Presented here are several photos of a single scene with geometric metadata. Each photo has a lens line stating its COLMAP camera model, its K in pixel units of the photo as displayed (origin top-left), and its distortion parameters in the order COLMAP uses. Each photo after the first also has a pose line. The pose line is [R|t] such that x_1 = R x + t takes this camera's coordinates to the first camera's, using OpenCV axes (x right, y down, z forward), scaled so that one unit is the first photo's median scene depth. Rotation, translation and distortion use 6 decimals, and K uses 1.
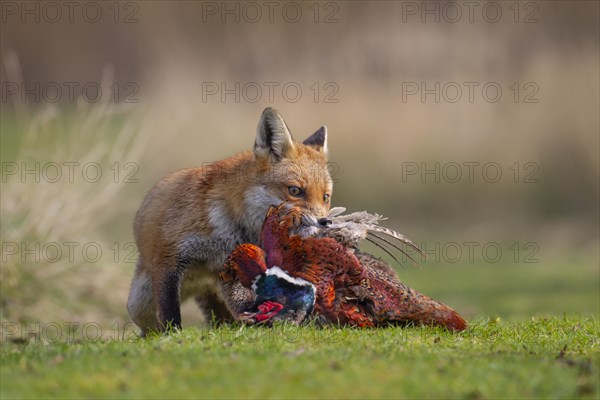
lens RADIAL K [[274.9, 0, 298.5], [0, 274.9, 199.6], [0, 0, 1]] dist [-0.002136, 0.000917]
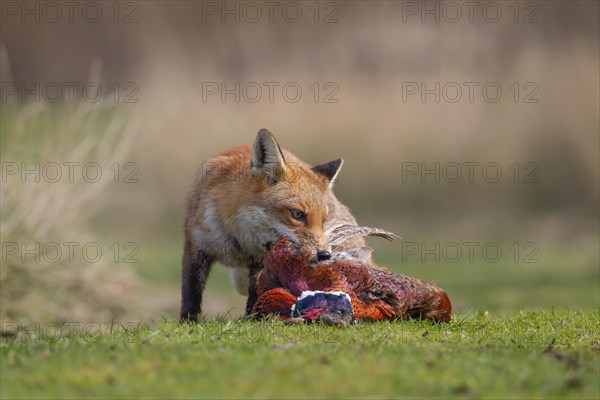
lens RADIAL K [[274.9, 0, 299.4], [0, 274.9, 200.1], [0, 0, 1]] dist [-0.002136, 0.000917]
pose [[1.000000, 0.000365, 0.000347, 0.045649], [-0.000365, 1.000000, -0.000383, 0.024649], [-0.000347, 0.000383, 1.000000, 0.000374]]
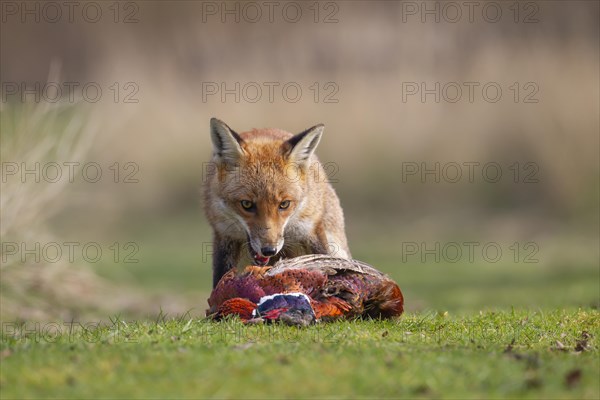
lens RADIAL K [[274.9, 0, 302.2], [0, 274.9, 199.9], [0, 0, 1]] dist [-0.002136, 0.000917]
pose [[1.000000, -0.000002, 0.000074, 0.202249], [0.000002, 1.000000, -0.000601, 0.024112], [-0.000074, 0.000601, 1.000000, 0.001525]]
